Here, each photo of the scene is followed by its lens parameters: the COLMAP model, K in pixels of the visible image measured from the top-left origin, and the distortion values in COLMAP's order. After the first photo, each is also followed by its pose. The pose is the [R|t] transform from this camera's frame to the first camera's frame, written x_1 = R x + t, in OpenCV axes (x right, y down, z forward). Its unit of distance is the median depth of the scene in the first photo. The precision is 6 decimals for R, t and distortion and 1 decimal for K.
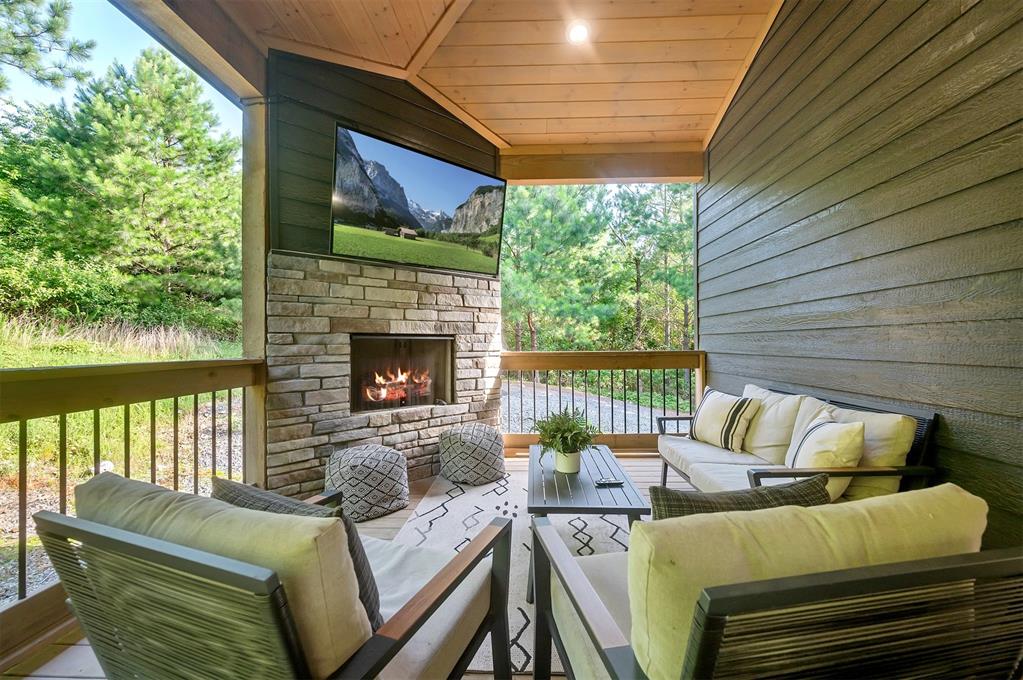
lens RADIAL K [[411.3, 0, 514.3], [0, 411.3, 333.3], [0, 0, 1]] dist [-0.000801, 0.000005]
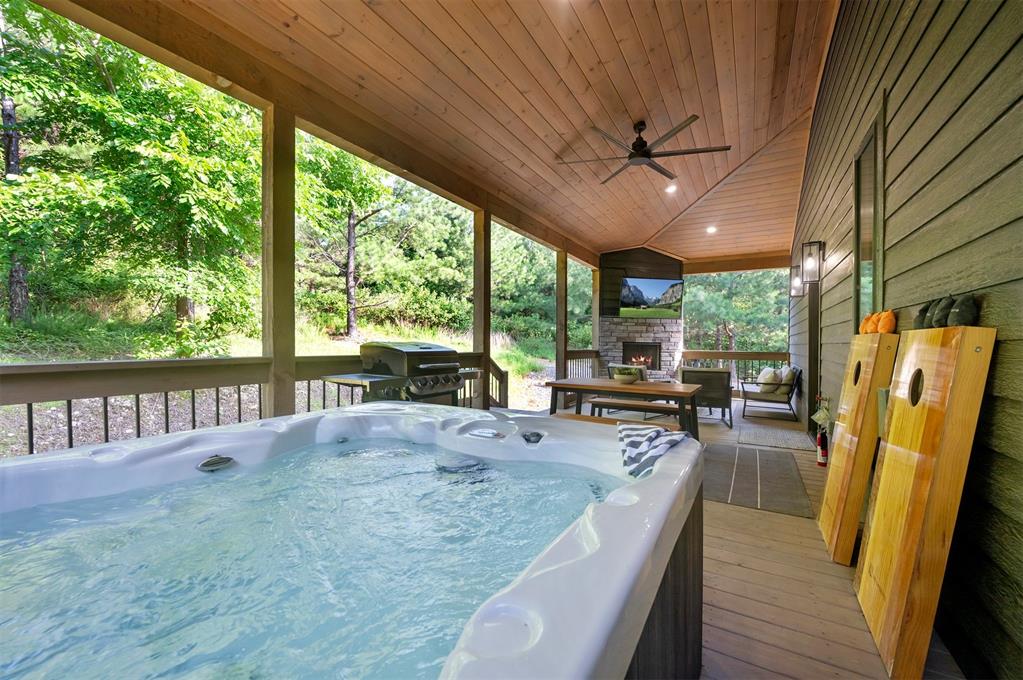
lens RADIAL K [[400.2, 0, 513.4], [0, 400.2, 370.8], [0, 0, 1]] dist [-0.000413, 0.000026]
pose [[0.880293, 0.050697, -0.471714, 0.250052], [-0.005930, 0.995372, 0.095909, -0.060424], [0.474394, -0.081631, 0.876520, -1.737163]]
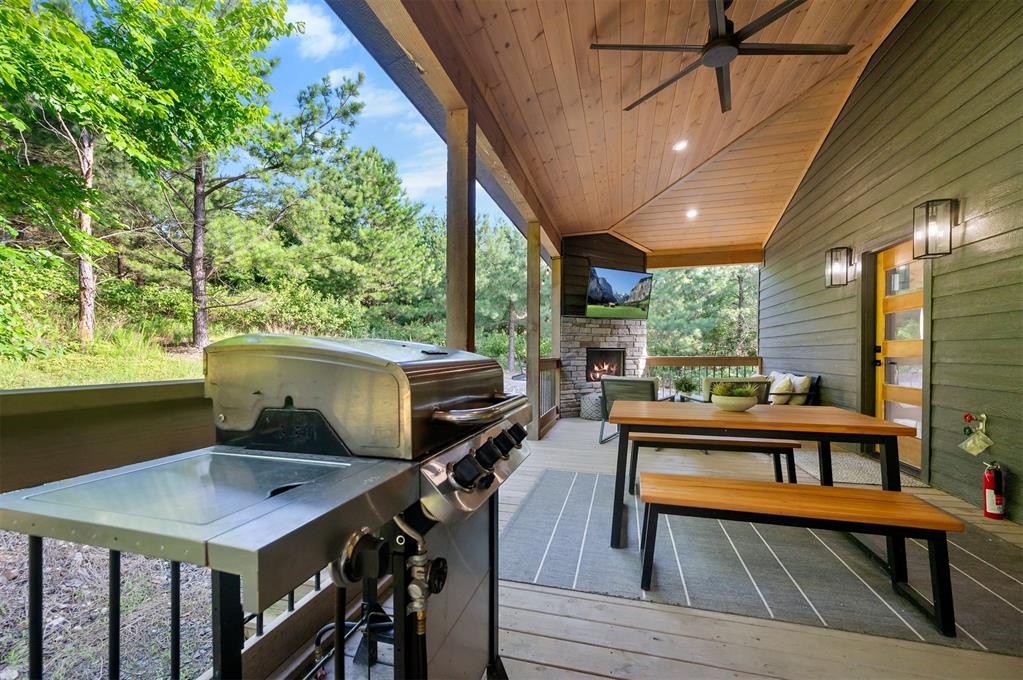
lens RADIAL K [[410.3, 0, 510.7], [0, 410.3, 360.6], [0, 0, 1]] dist [0.000328, -0.000251]
pose [[0.972892, 0.006298, -0.231175, -0.256362], [0.003797, 0.999059, 0.043200, -0.028534], [0.231229, -0.042907, 0.971953, -1.294252]]
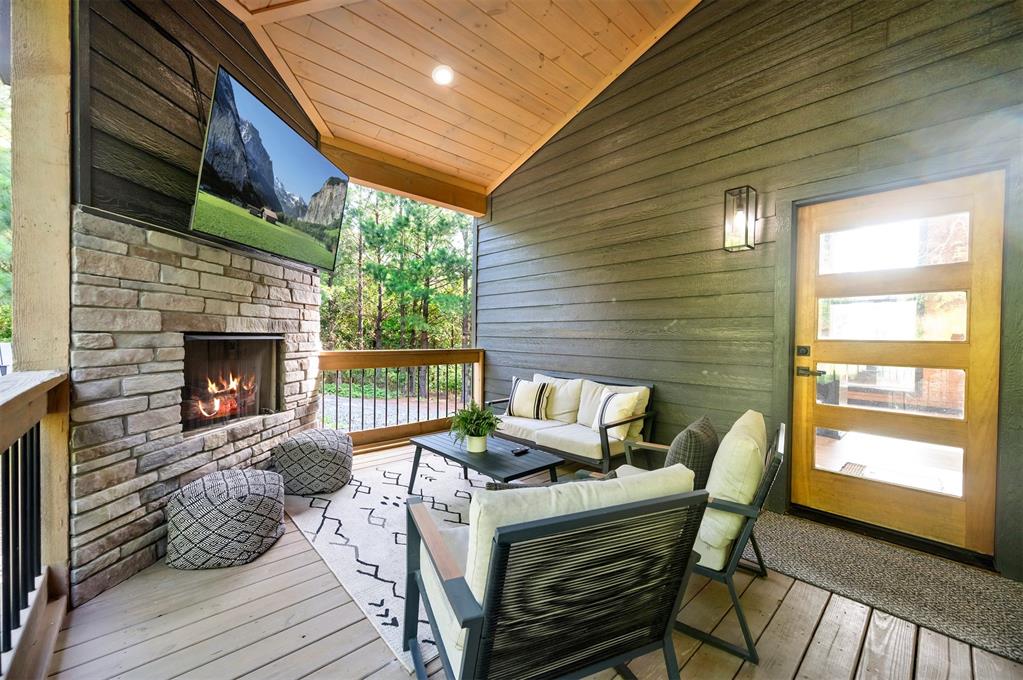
lens RADIAL K [[403.3, 0, 496.0], [0, 403.3, 338.1], [0, 0, 1]] dist [0.000517, 0.000130]
pose [[0.729617, 0.009733, 0.683787, -0.450879], [-0.033193, 0.999224, 0.021194, -0.022515], [-0.683050, -0.038160, 0.729374, 0.060493]]
